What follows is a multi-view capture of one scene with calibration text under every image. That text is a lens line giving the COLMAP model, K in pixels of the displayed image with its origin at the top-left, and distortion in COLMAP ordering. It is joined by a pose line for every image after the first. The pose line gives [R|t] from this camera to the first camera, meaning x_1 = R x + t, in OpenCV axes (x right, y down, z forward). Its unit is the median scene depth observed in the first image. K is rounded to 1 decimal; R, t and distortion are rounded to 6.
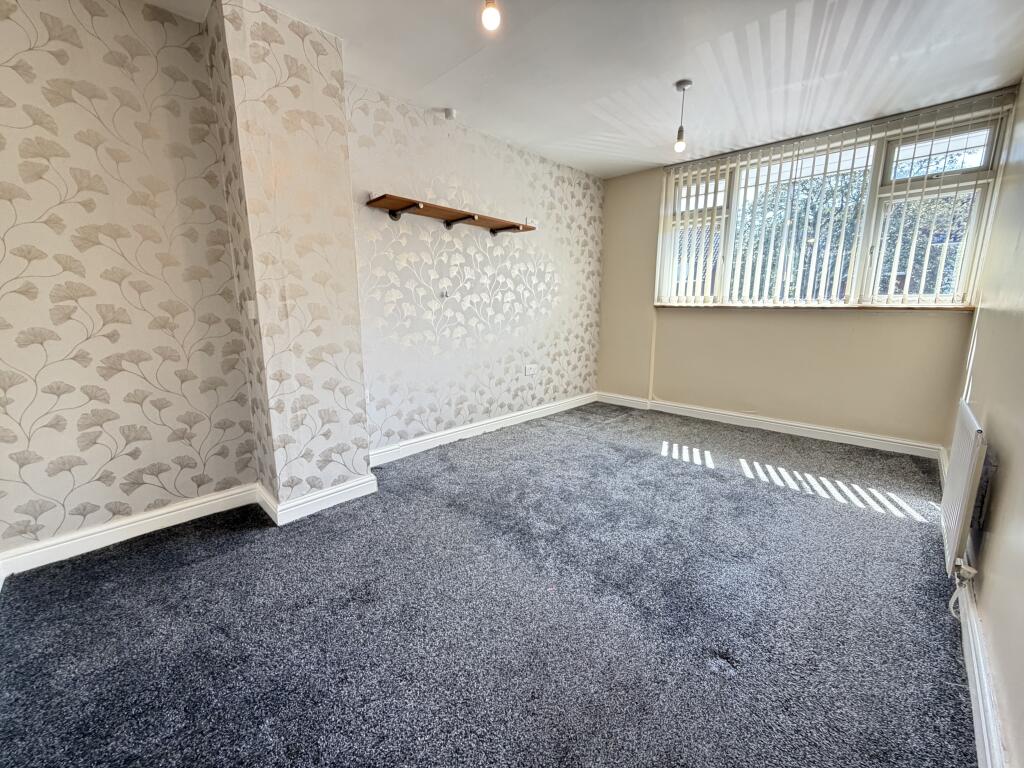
lens RADIAL K [[408.1, 0, 507.9], [0, 408.1, 383.3], [0, 0, 1]] dist [-0.002690, 0.000627]
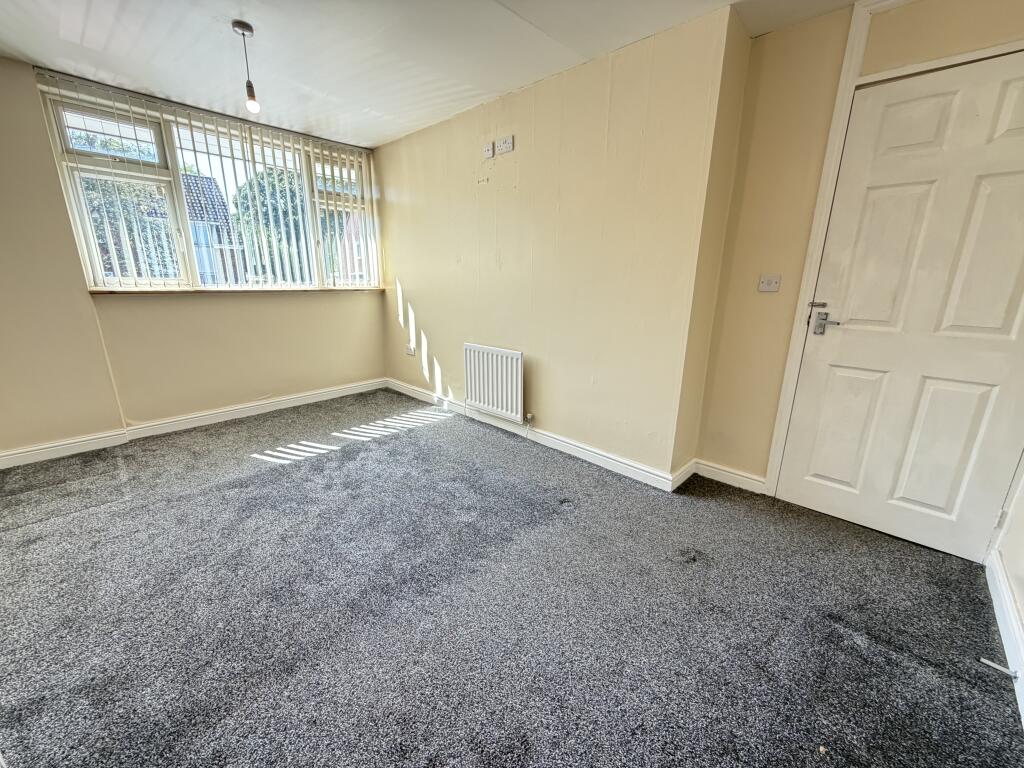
lens RADIAL K [[408.1, 0, 509.3], [0, 408.1, 384.6], [0, 0, 1]] dist [-0.002690, 0.000627]
pose [[-0.006594, -0.254254, 0.967115, -0.442892], [0.176969, 0.951574, 0.251375, -0.126272], [-0.984194, 0.172807, 0.038721, 0.451950]]
